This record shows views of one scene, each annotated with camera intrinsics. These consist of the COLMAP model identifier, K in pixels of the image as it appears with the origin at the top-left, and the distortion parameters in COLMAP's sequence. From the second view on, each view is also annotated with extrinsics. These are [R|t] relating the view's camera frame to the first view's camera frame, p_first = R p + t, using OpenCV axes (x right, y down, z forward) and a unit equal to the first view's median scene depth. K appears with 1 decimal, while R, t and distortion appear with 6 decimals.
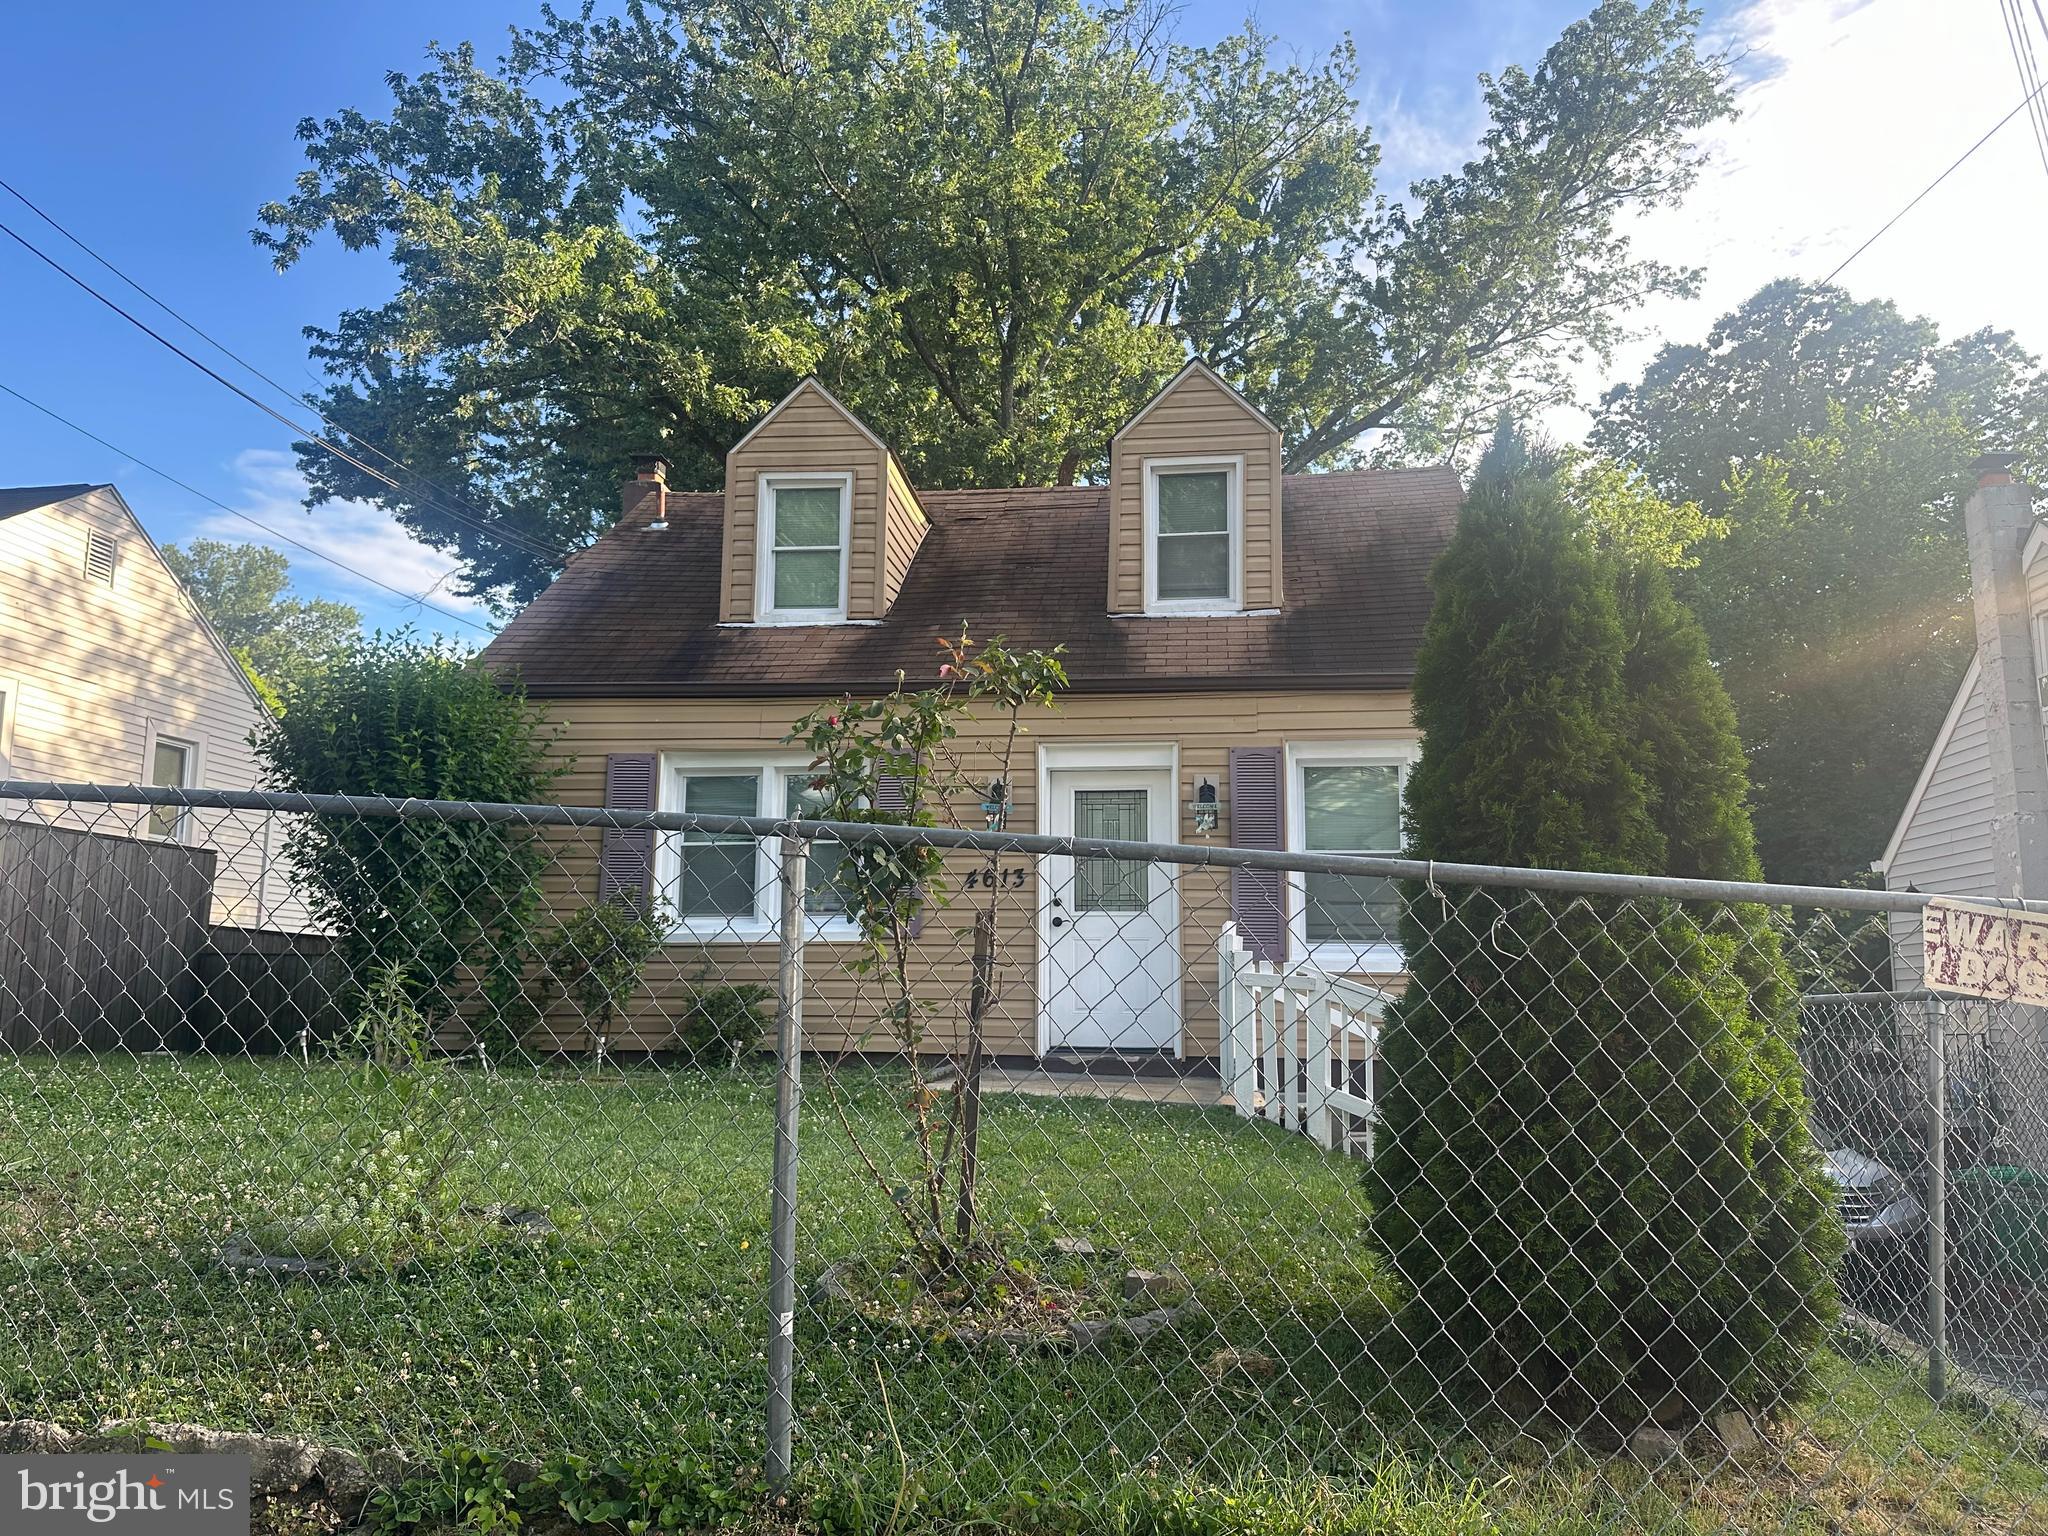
lens RADIAL K [[1441.7, 0, 1031.0], [0, 1441.7, 763.0], [0, 0, 1]] dist [-0.009521, -0.003333]
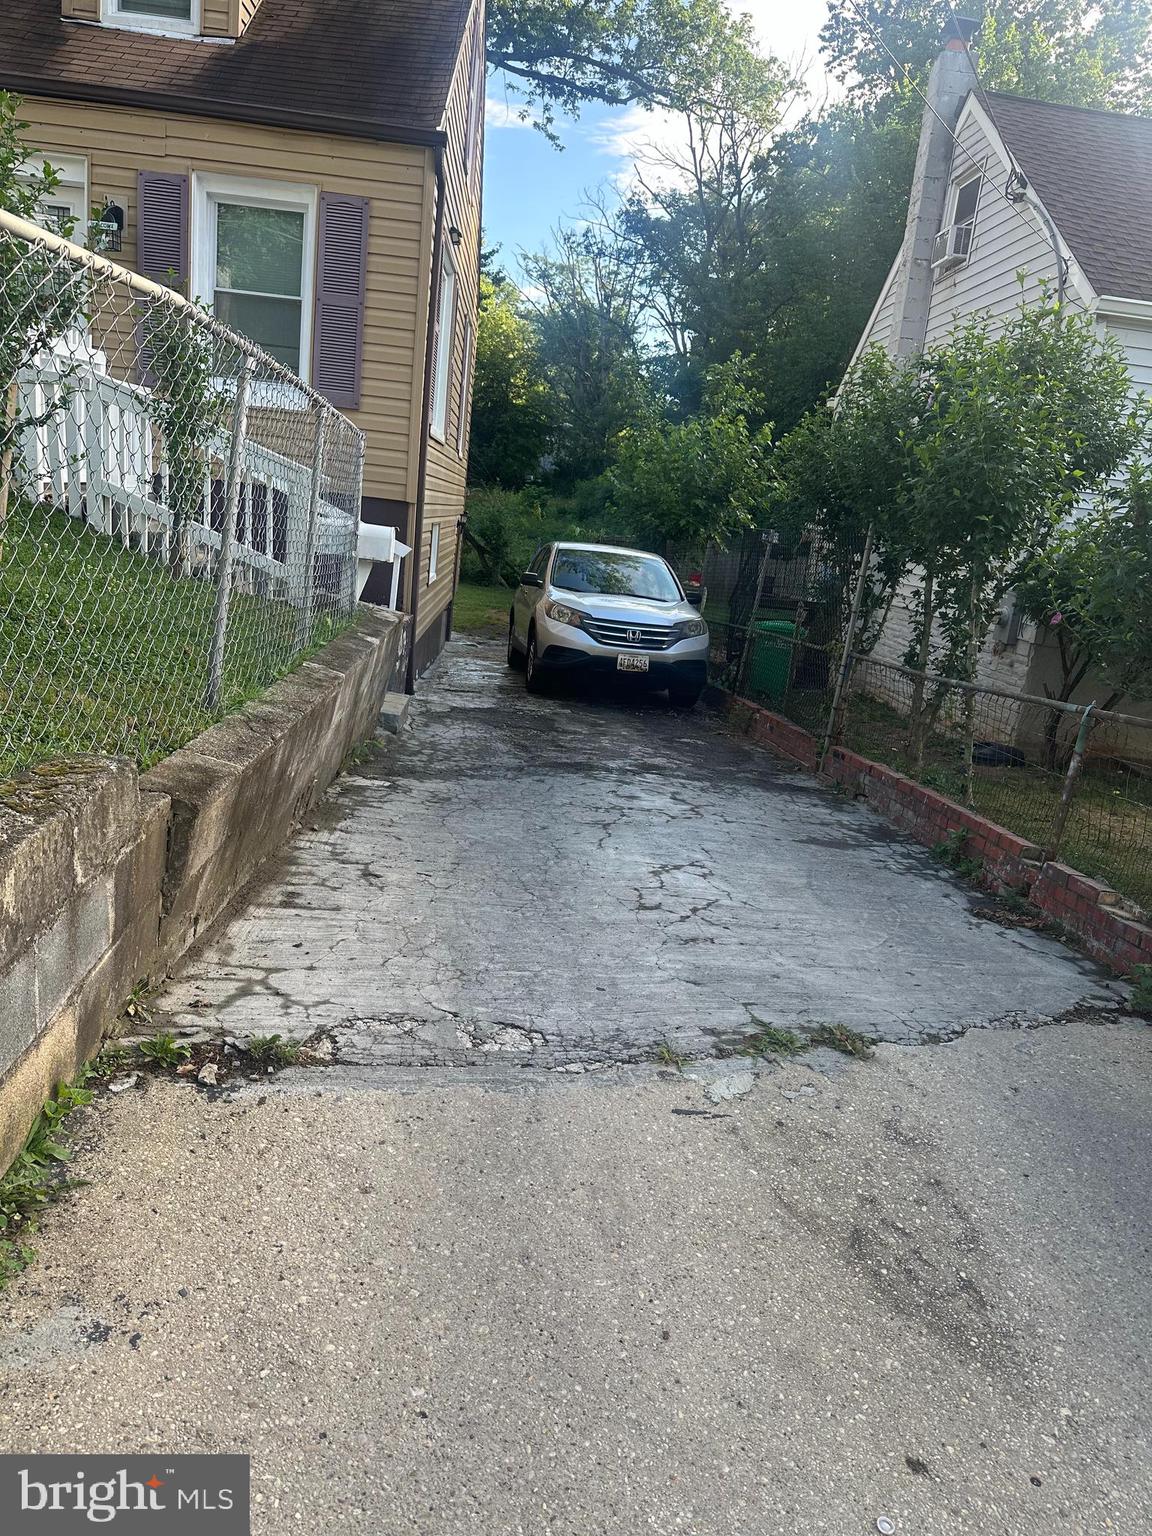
lens RADIAL K [[1081.3, 0, 584.2], [0, 1081.3, 765.0], [0, 0, 1]] dist [-0.009521, -0.003333]
pose [[0.976808, 0.045104, 0.209313, 0.218090], [-0.124930, 0.913973, 0.386064, 0.029765], [-0.173893, -0.403260, 0.898411, 0.052616]]
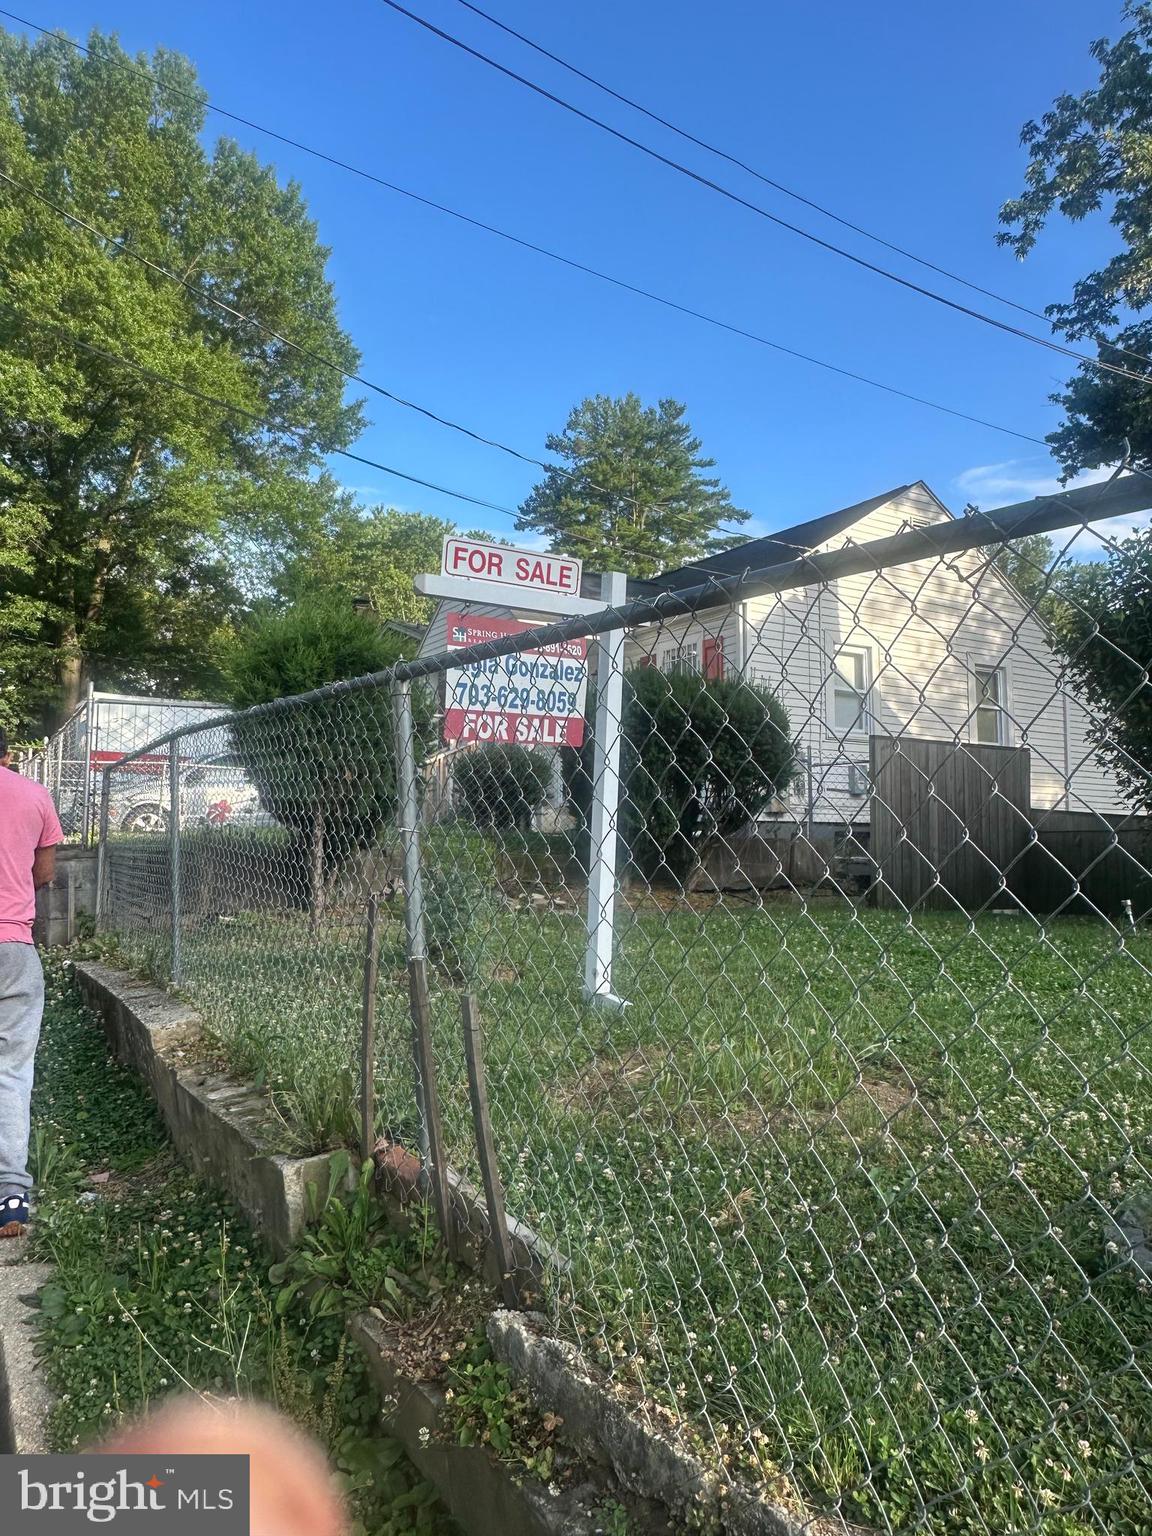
lens RADIAL K [[1081.3, 0, 582.2], [0, 1081.3, 755.9], [0, 0, 1]] dist [-0.009521, -0.003333]
pose [[0.615788, -0.067348, -0.785028, -0.075091], [0.117403, 0.993060, 0.006898, 0.016551], [0.779116, -0.096412, 0.619422, 0.124990]]
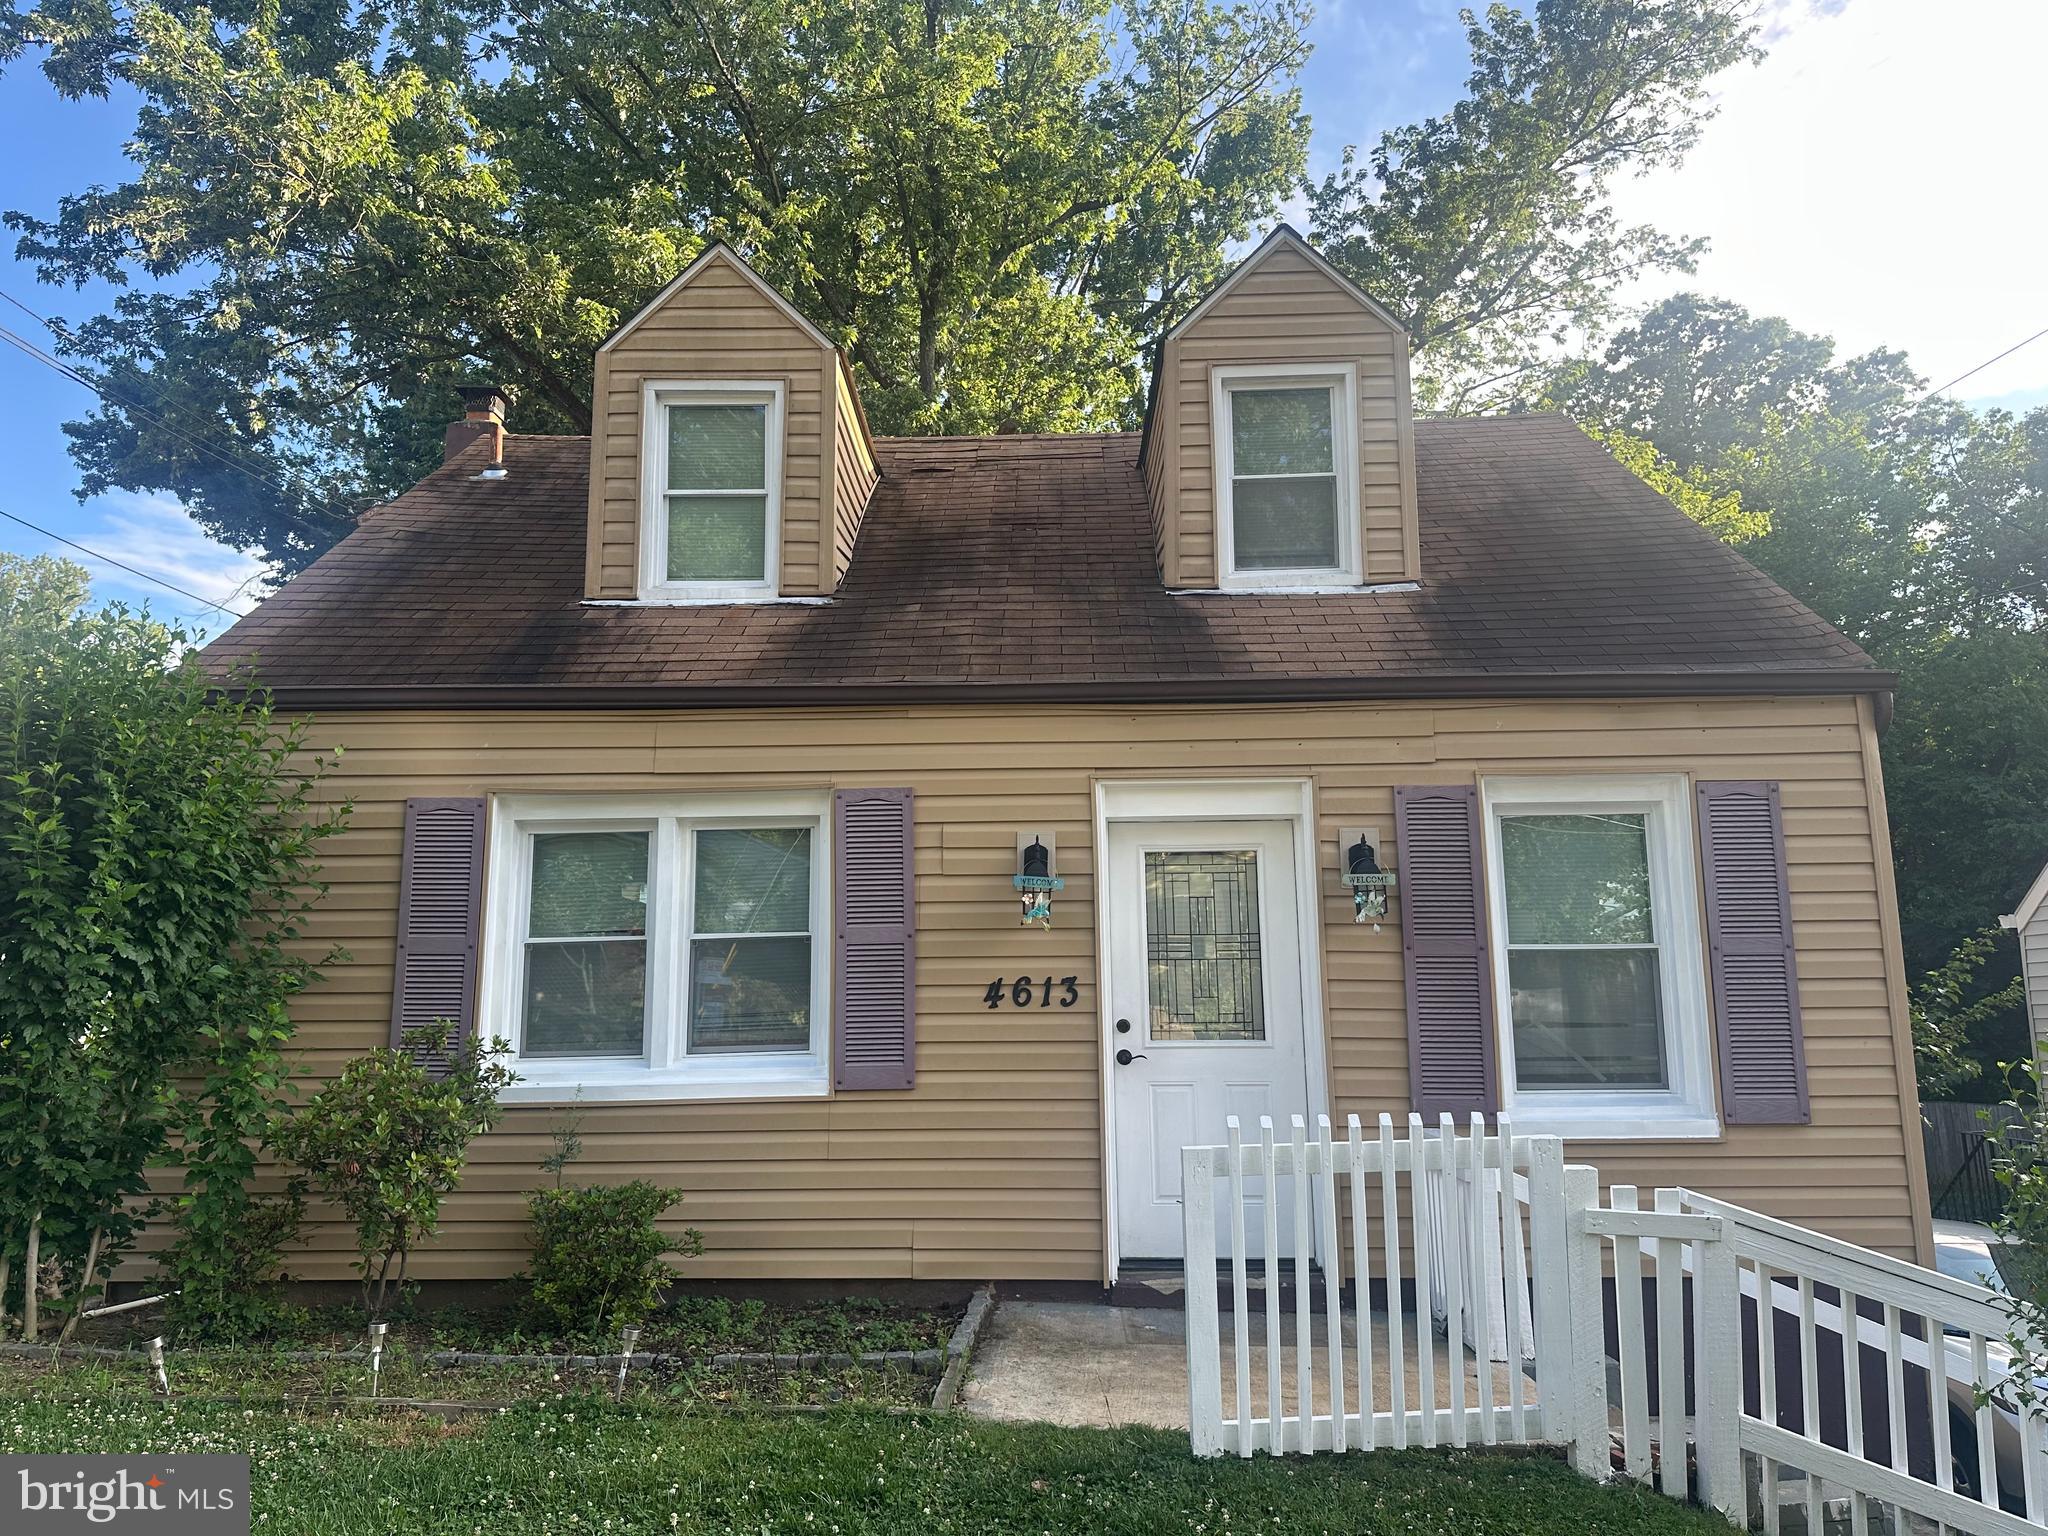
lens RADIAL K [[1441.7, 0, 1009.2], [0, 1441.7, 752.3], [0, 0, 1]] dist [-0.009521, -0.003333]
pose [[0.996227, -0.001163, 0.086776, -0.064034], [0.003350, 0.999680, -0.025064, -0.007319], [-0.086720, 0.025260, 0.995912, 0.260405]]
